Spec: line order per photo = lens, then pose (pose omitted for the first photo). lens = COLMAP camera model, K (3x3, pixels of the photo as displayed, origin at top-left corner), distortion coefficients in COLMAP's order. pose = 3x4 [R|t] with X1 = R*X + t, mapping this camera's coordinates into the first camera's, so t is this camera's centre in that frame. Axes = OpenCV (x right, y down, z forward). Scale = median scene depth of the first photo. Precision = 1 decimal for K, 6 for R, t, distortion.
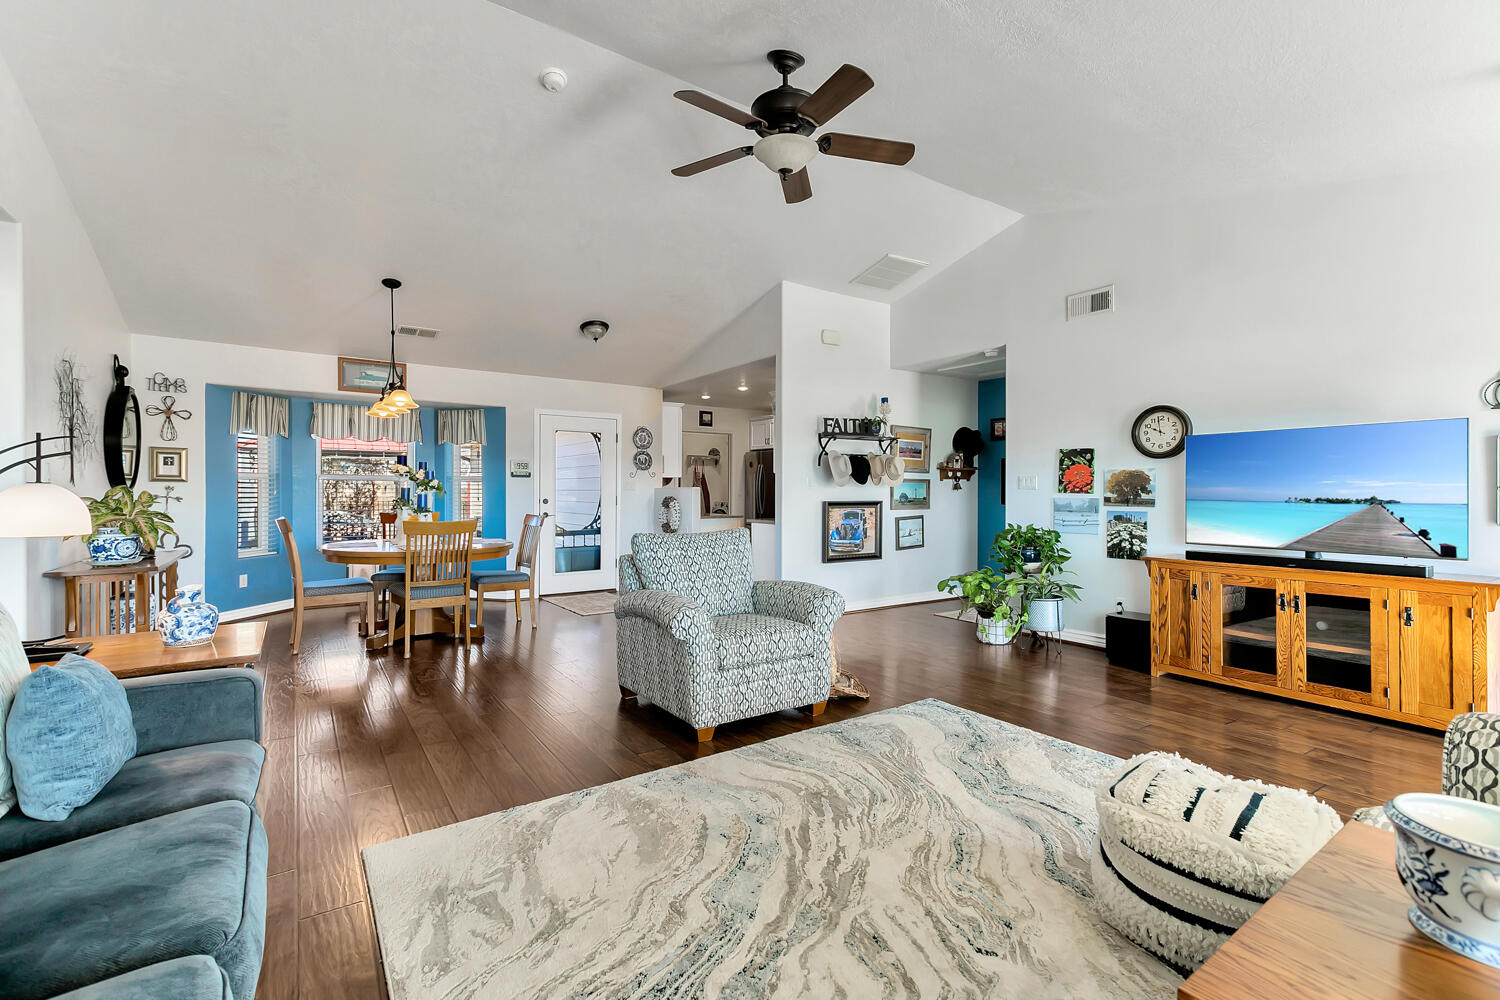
lens RADIAL K [[671.0, 0, 738.9], [0, 671.0, 486.9], [0, 0, 1]] dist [0.019739, -0.000152]
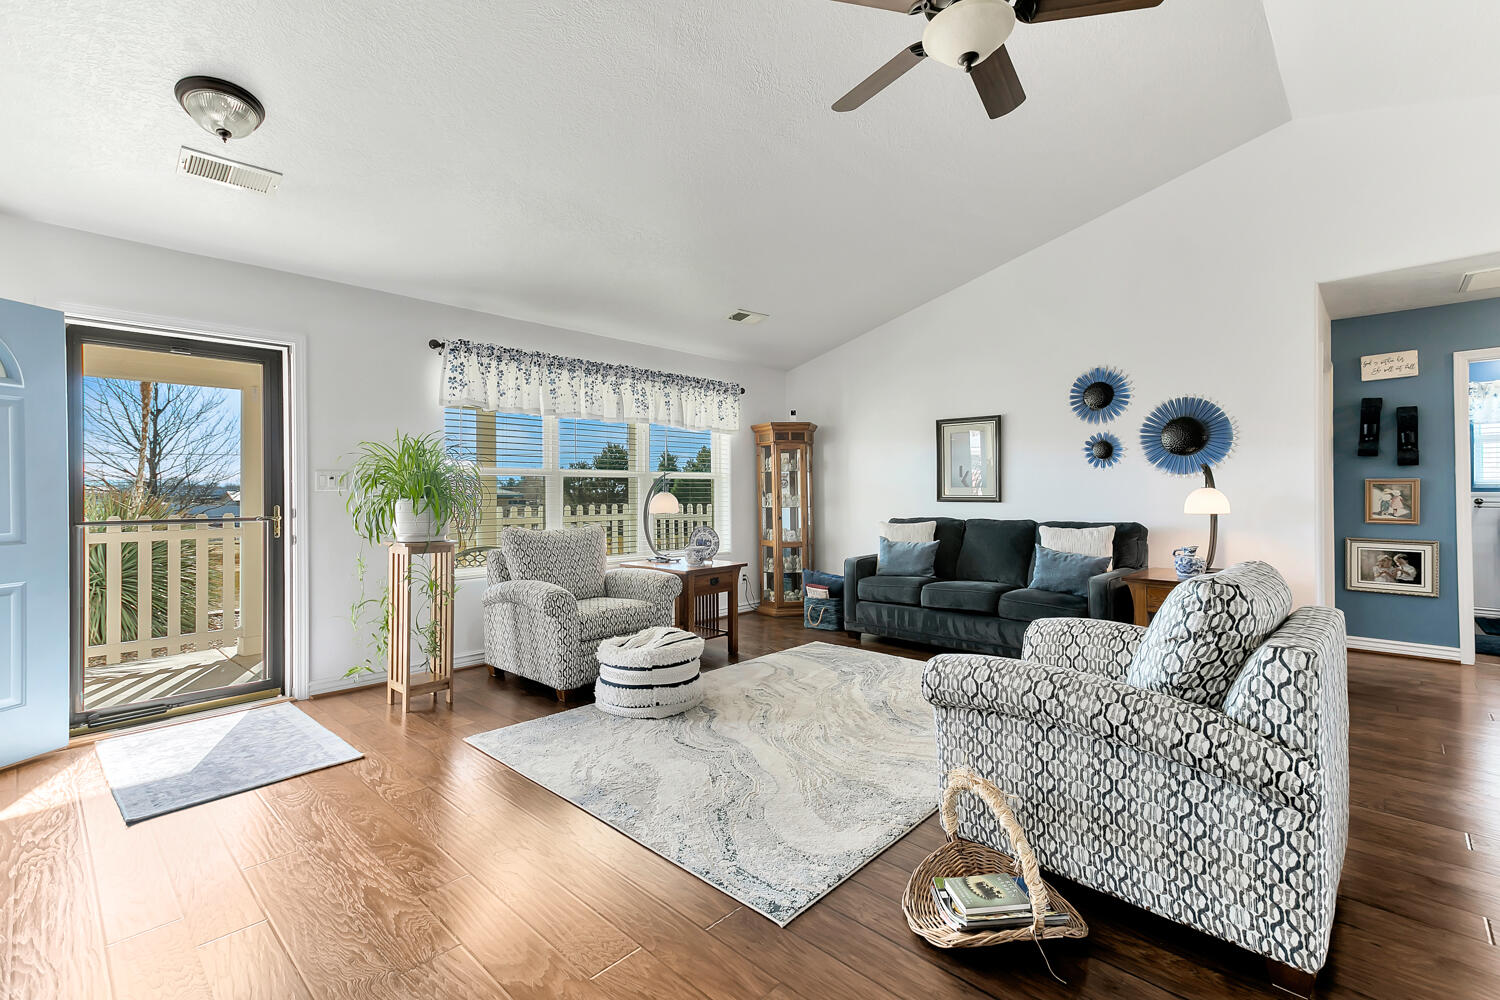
lens RADIAL K [[667.4, 0, 750.2], [0, 667.4, 490.9], [0, 0, 1]] dist [0.026321, 0.000106]
pose [[-0.973221, 0.001605, -0.229865, 0.340296], [0.003906, 0.999947, -0.009556, 0.007618], [0.229837, -0.010198, -0.973176, 1.196078]]
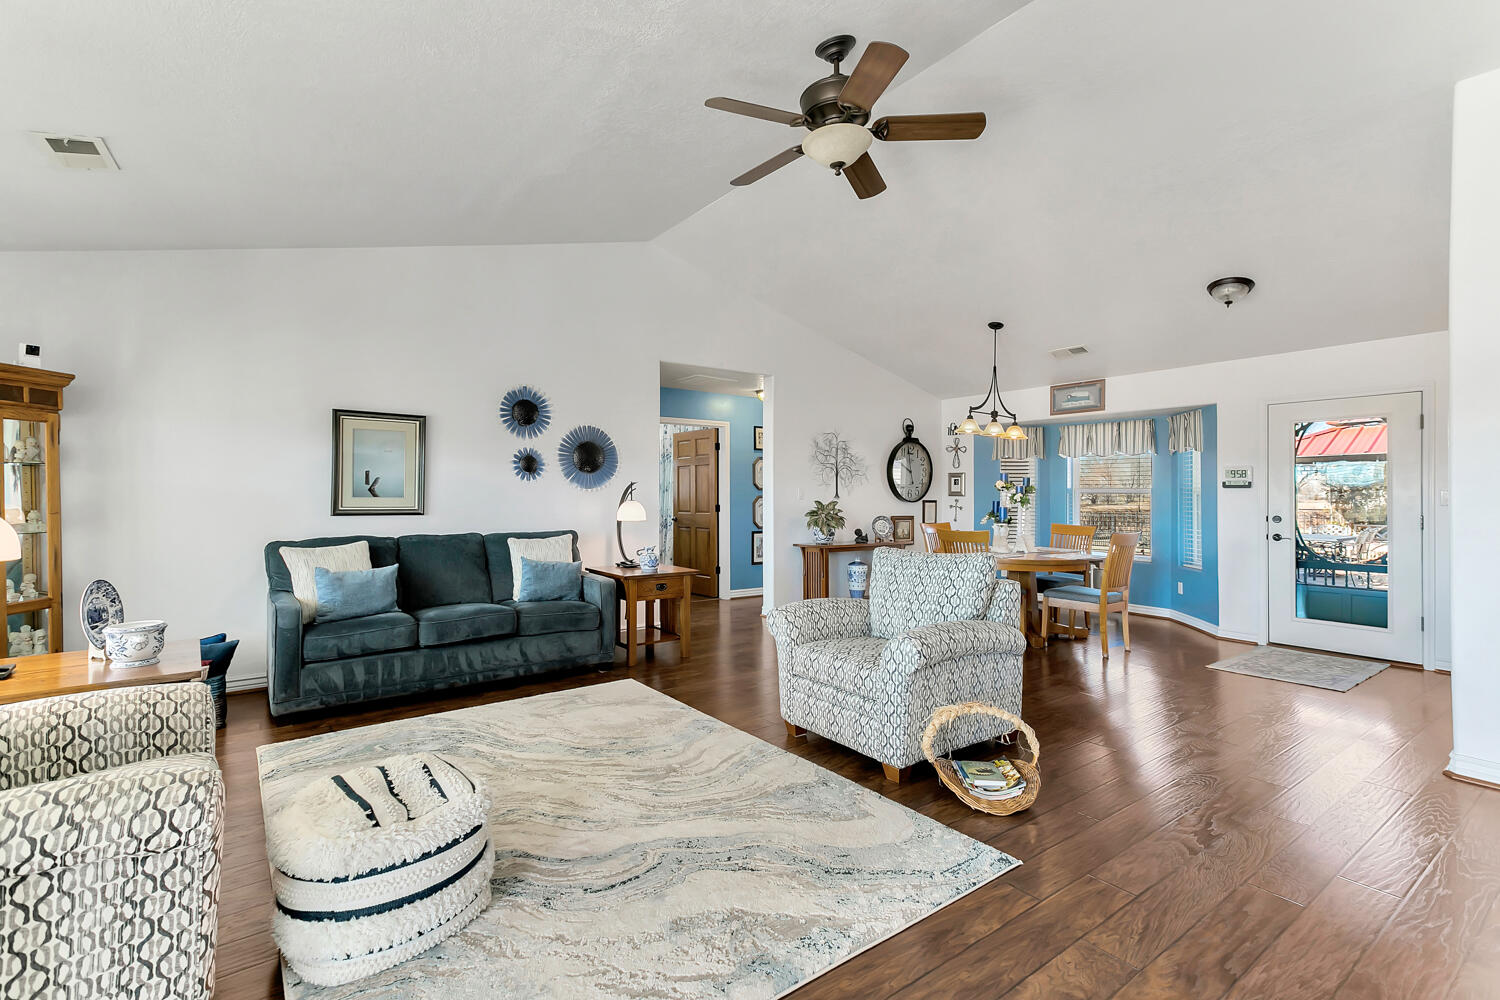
lens RADIAL K [[667.4, 0, 750.2], [0, 667.4, 490.9], [0, 0, 1]] dist [0.026321, 0.000106]
pose [[0.053123, -0.011004, -0.998527, 0.709699], [0.002985, 0.999937, -0.010861, -0.006099], [0.998584, -0.002403, 0.053152, 0.596059]]
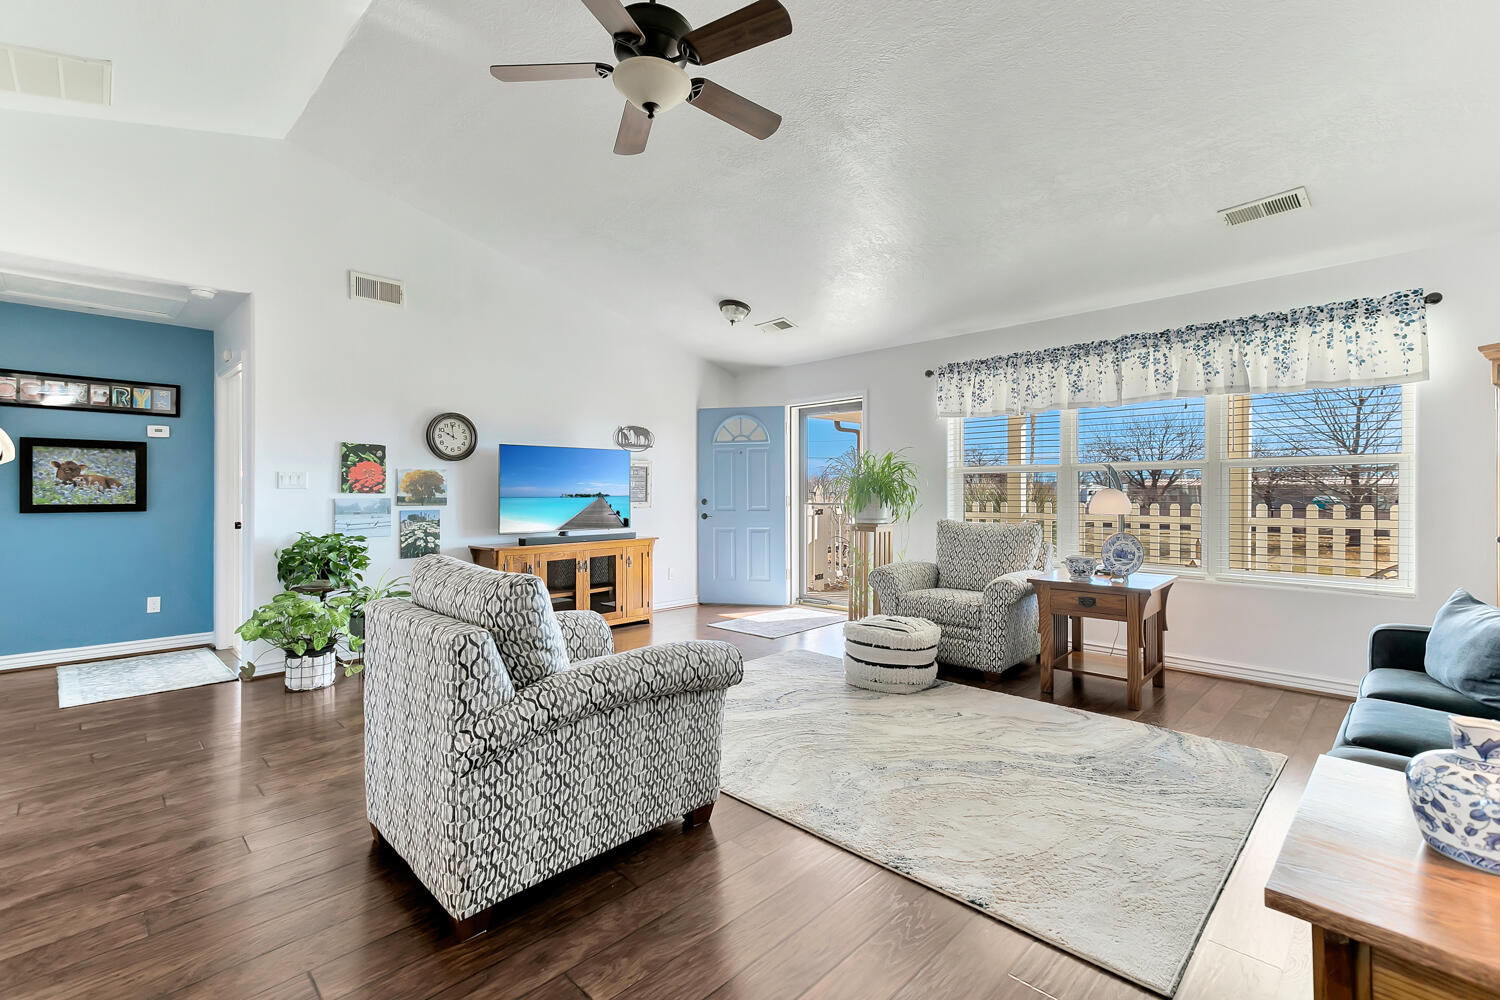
lens RADIAL K [[674.3, 0, 752.7], [0, 674.3, 494.8], [0, 0, 1]] dist [0.022115, -0.000207]
pose [[-0.207788, -0.008567, 0.978136, -0.555837], [-0.004639, 0.999959, 0.007772, 0.002445], [-0.978163, -0.002923, -0.207819, 0.753262]]
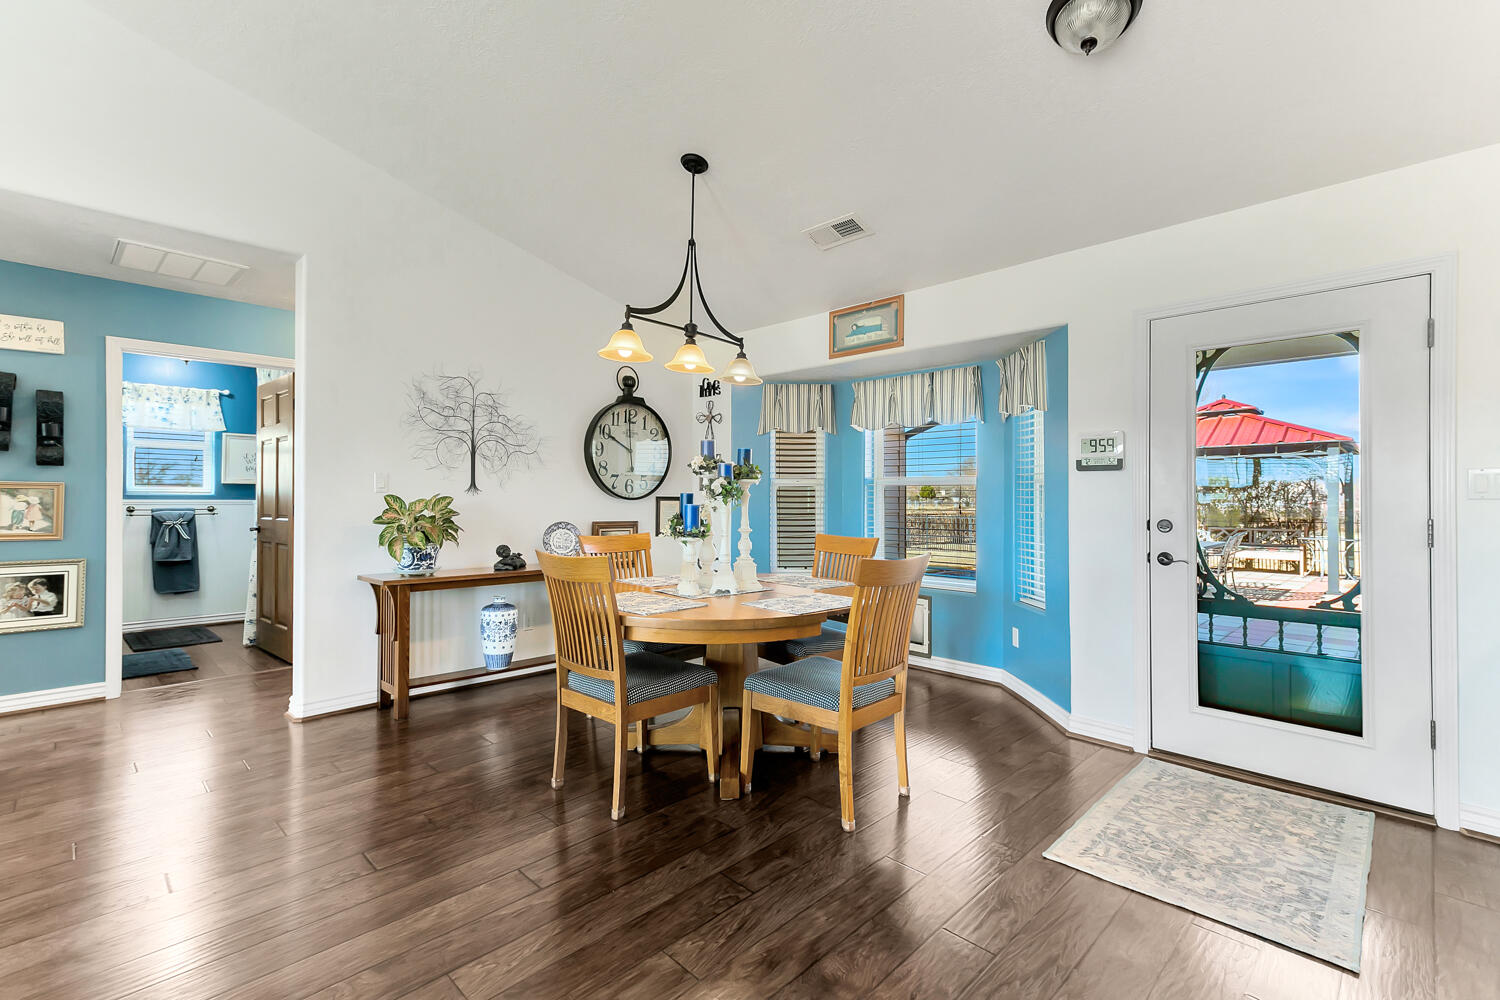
lens RADIAL K [[674.3, 0, 752.7], [0, 674.3, 494.8], [0, 0, 1]] dist [0.022115, -0.000207]
pose [[0.210151, -0.009873, -0.977619, 0.114980], [0.003221, 0.999951, -0.009406, 0.008759], [0.977664, -0.001172, 0.210173, 1.065658]]
